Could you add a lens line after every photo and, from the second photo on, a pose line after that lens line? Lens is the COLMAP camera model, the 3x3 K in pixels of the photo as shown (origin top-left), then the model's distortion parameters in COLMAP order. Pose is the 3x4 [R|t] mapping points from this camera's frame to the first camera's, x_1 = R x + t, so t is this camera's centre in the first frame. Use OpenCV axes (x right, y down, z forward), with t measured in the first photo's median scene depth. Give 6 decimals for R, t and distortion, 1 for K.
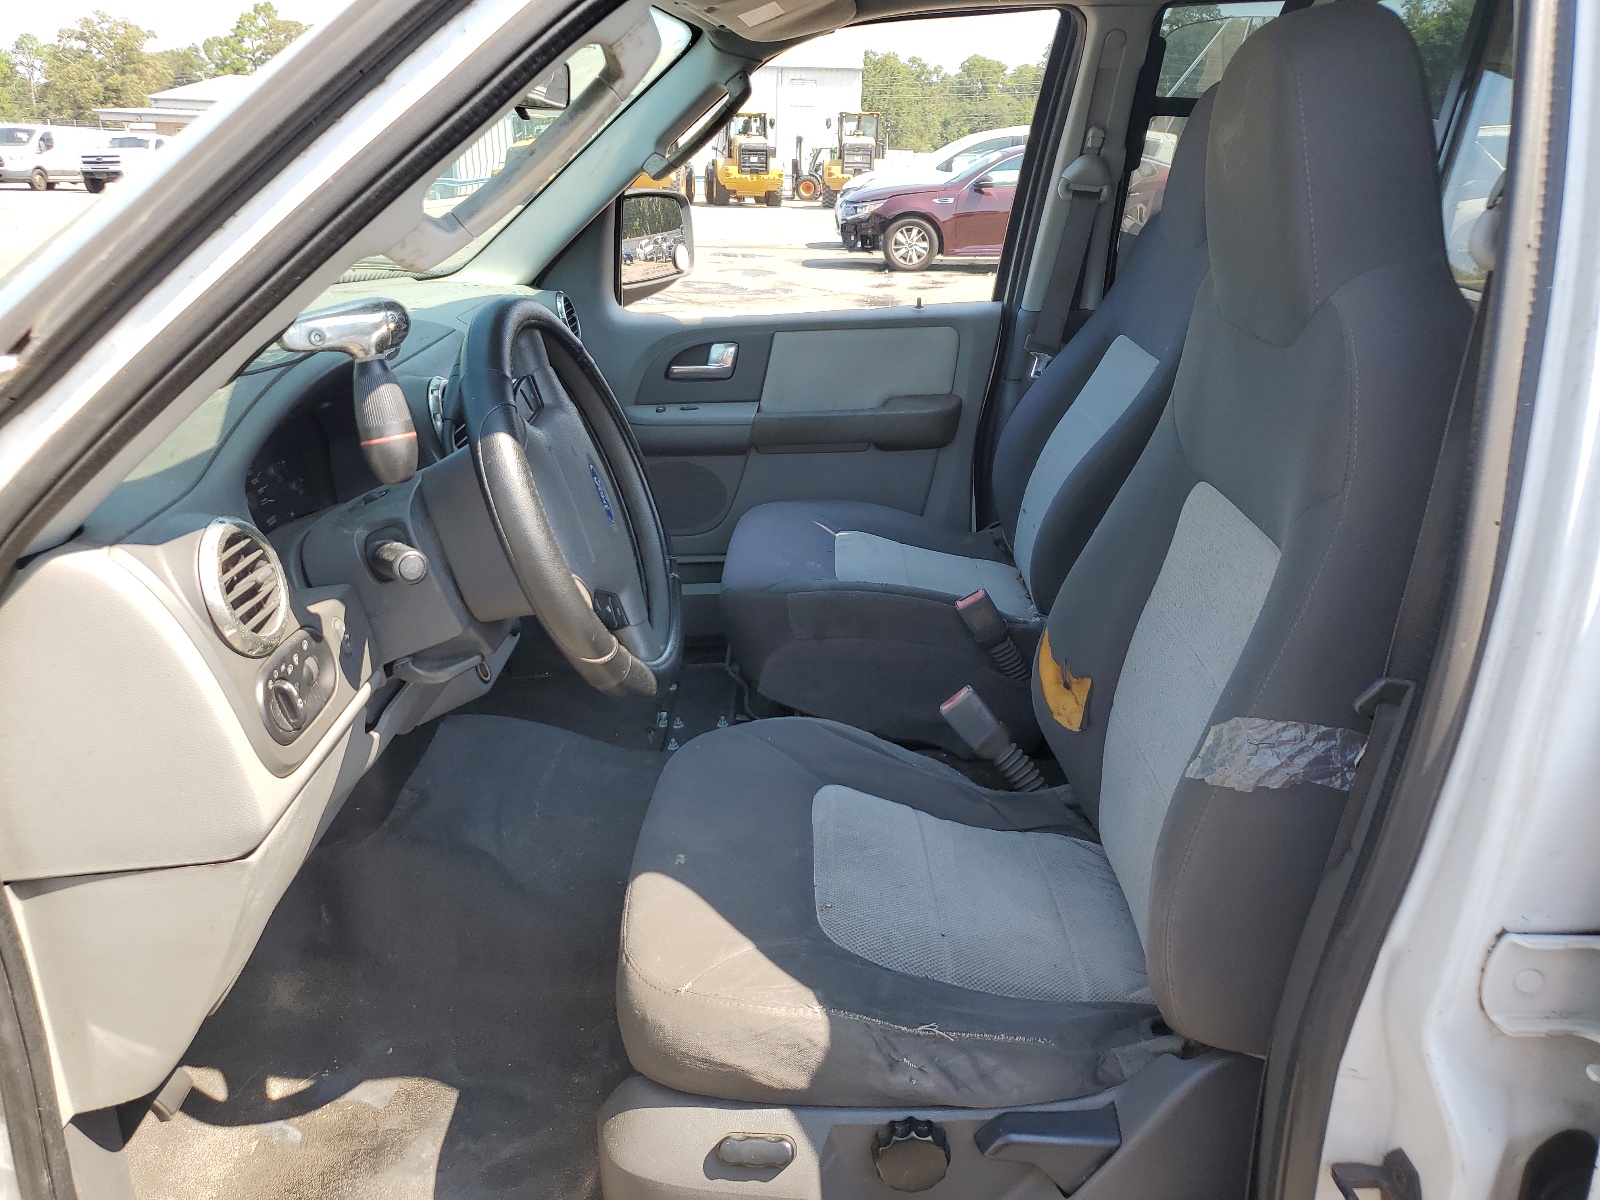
lens RADIAL K [[1195.2, 0, 800.0], [0, 1195.2, 600.0], [0, 0, 1]] dist [0.000864, 0.000780]
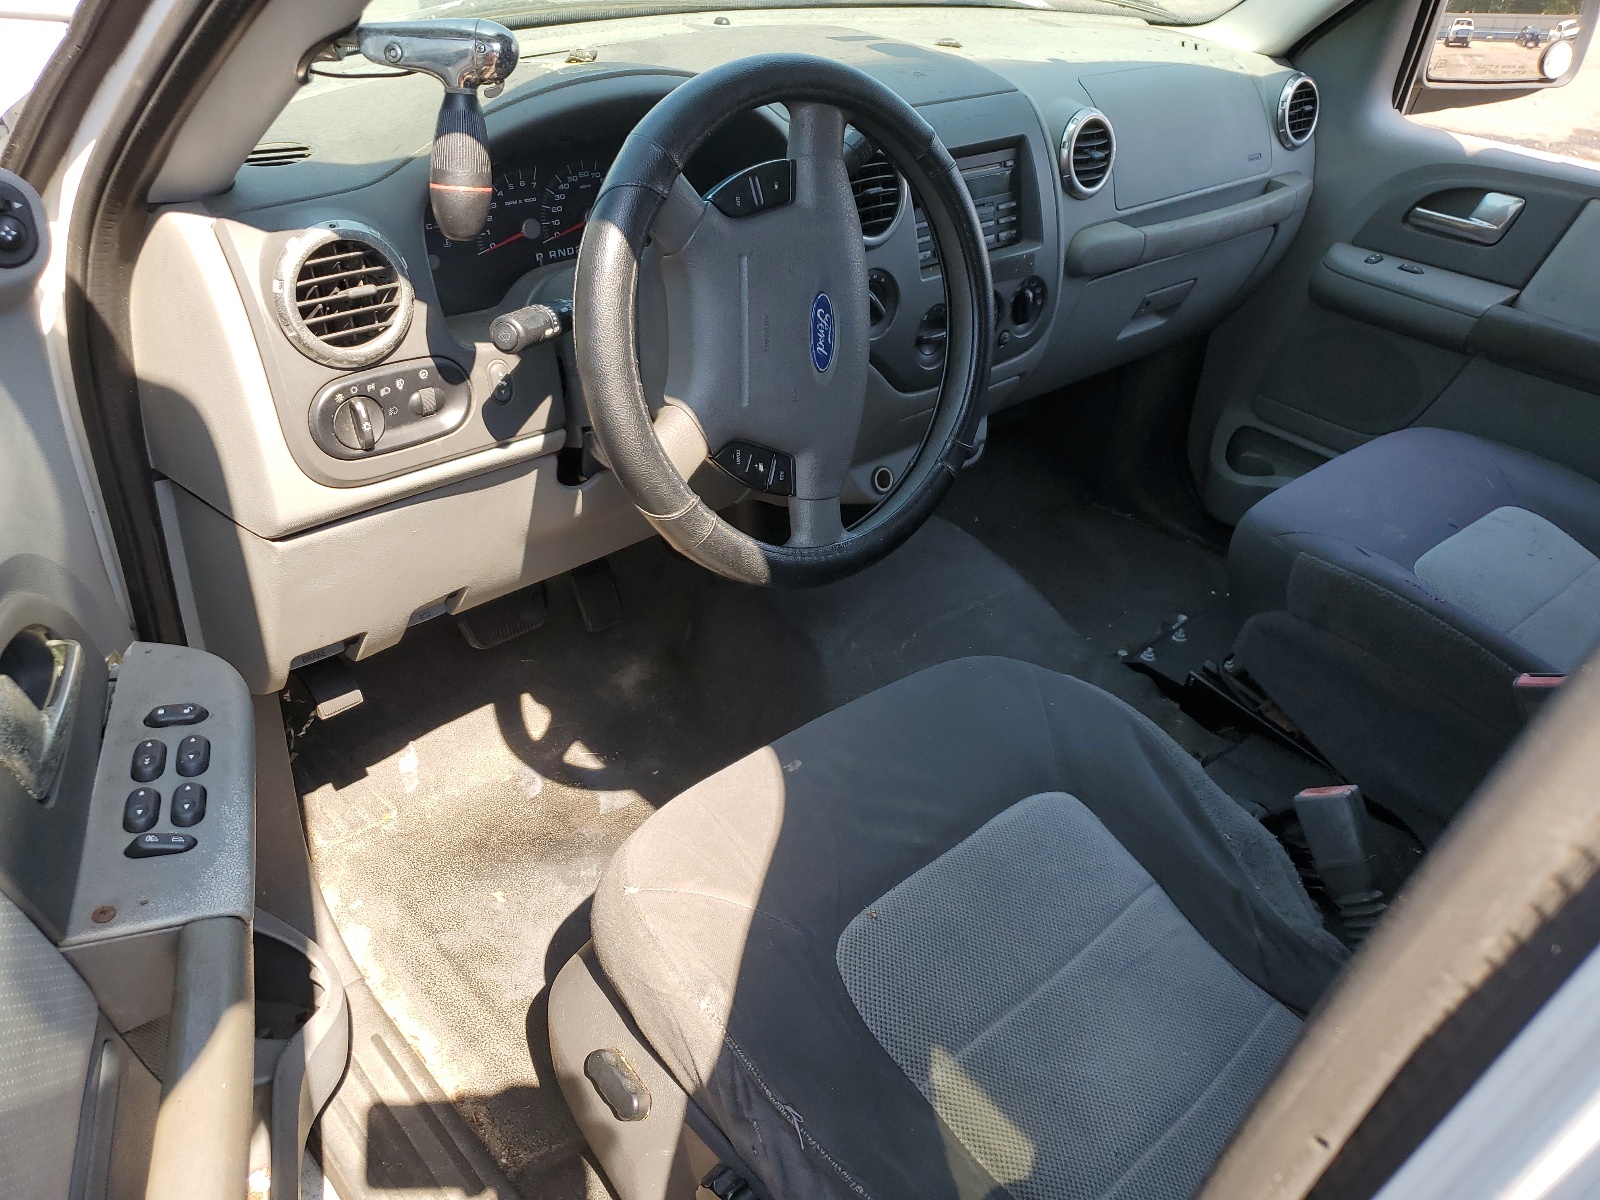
lens RADIAL K [[1216.4, 0, 800.0], [0, 1216.4, 600.0], [0, 0, 1]] dist [0.007462, 0.000710]
pose [[0.668860, 0.459641, -0.584257, 0.286498], [-0.336571, 0.888011, 0.313299, -0.132711], [0.662832, -0.012909, 0.748657, 0.274644]]
